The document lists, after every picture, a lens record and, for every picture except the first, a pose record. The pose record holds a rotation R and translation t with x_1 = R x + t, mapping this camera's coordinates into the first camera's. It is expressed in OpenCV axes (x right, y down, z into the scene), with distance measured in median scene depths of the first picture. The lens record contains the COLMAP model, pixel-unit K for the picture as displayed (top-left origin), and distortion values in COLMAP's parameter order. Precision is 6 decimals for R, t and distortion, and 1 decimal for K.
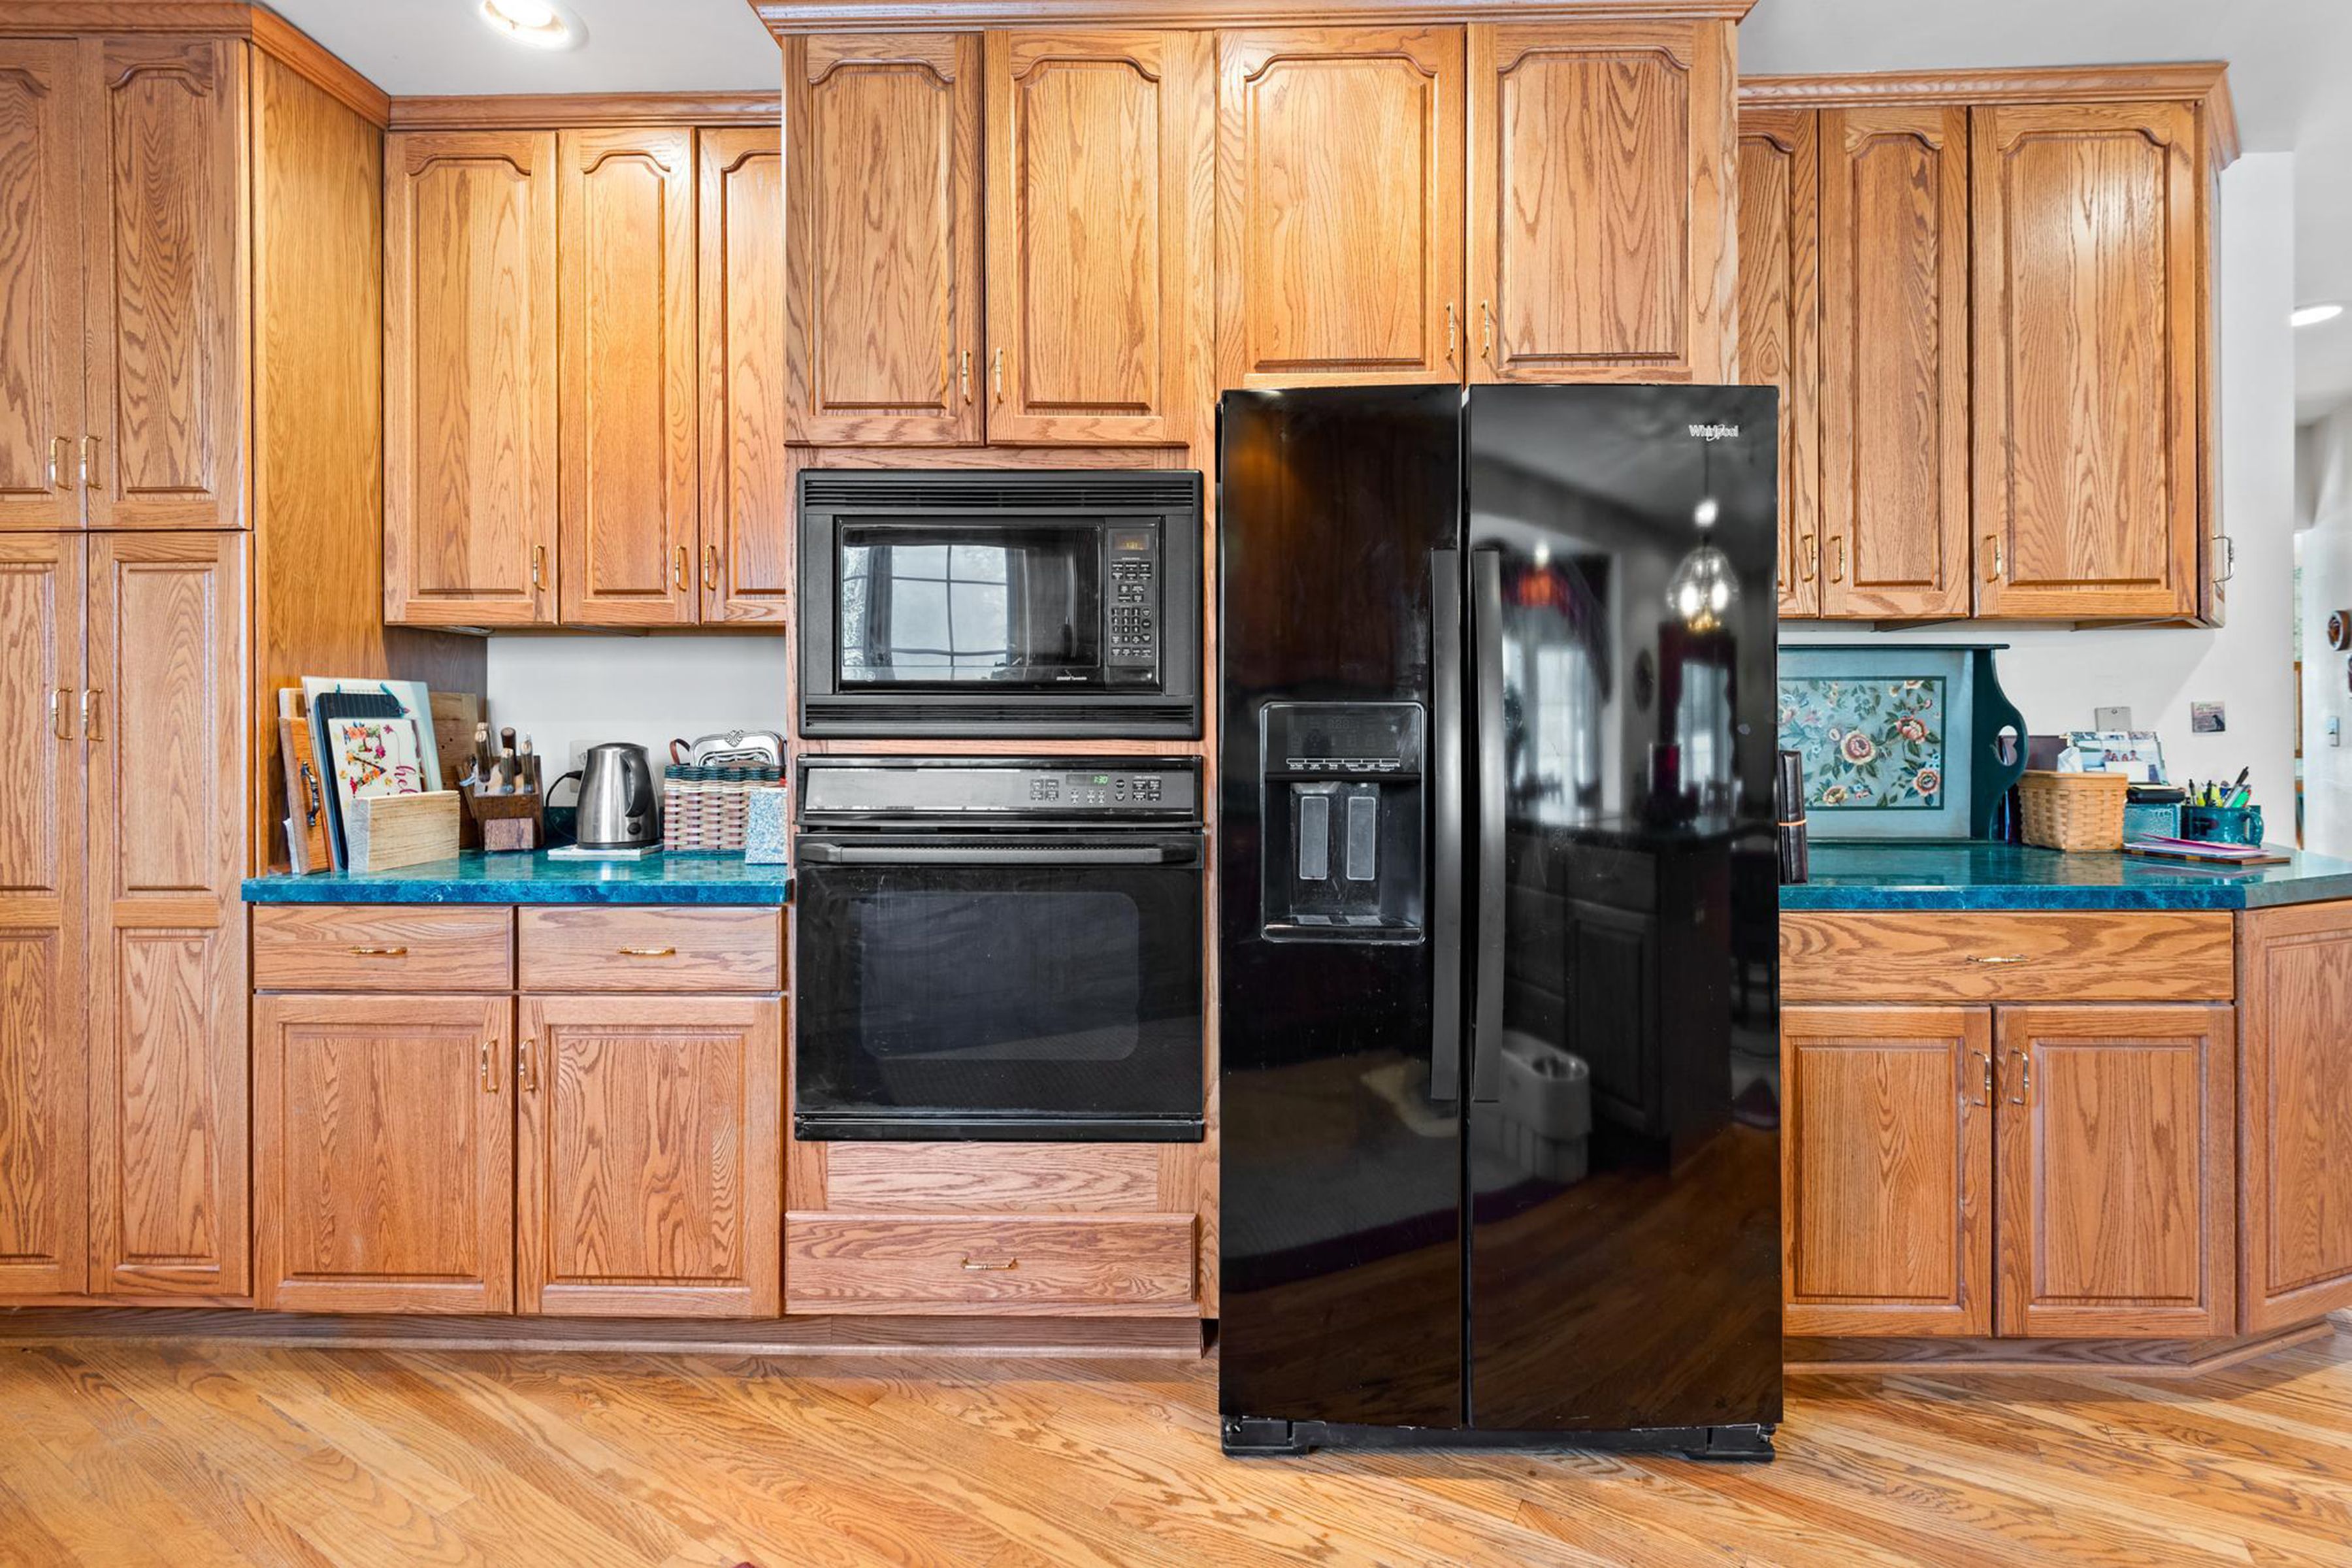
lens RADIAL K [[1062.8, 0, 1237.3], [0, 1062.8, 728.2], [0, 0, 1]] dist [0.020042, -0.008257]
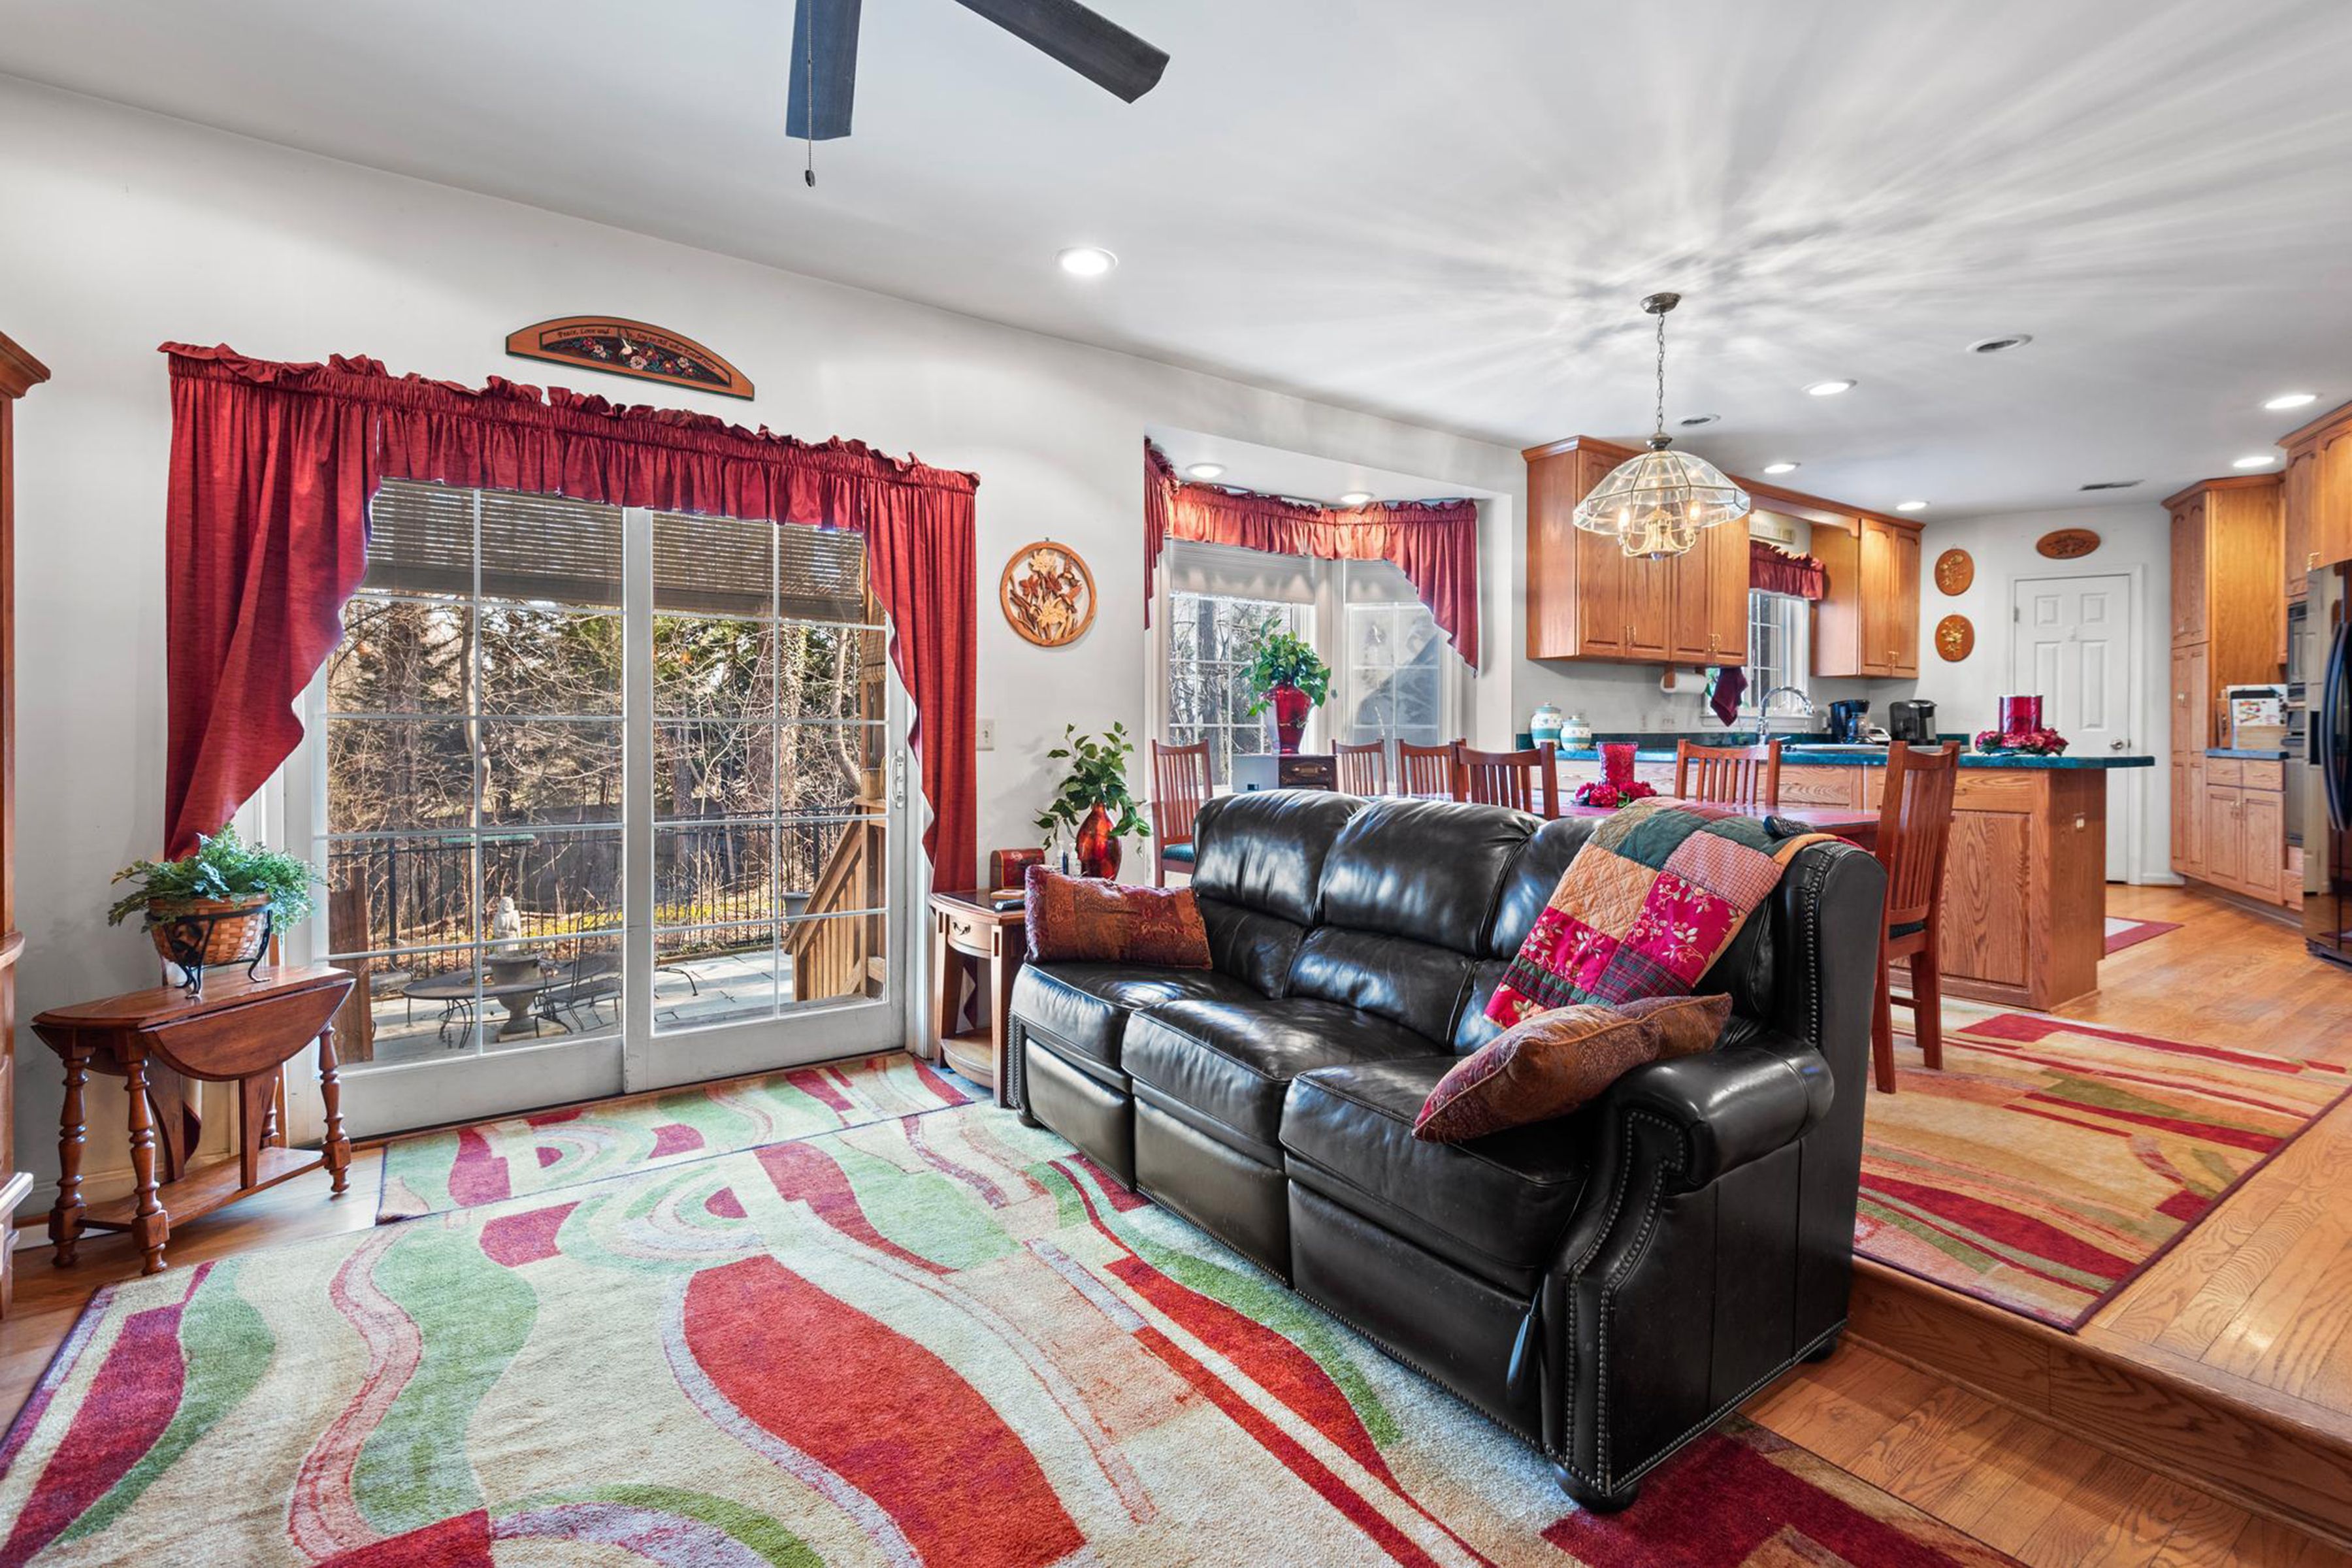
lens RADIAL K [[1062.8, 0, 1187.4], [0, 1062.8, 759.6], [0, 0, 1]] dist [0.020042, -0.008257]
pose [[-0.436321, 0.024824, -0.899449, 2.989799], [0.007467, 0.999685, 0.023969, 0.062332], [0.899760, 0.003742, -0.436369, -0.320973]]
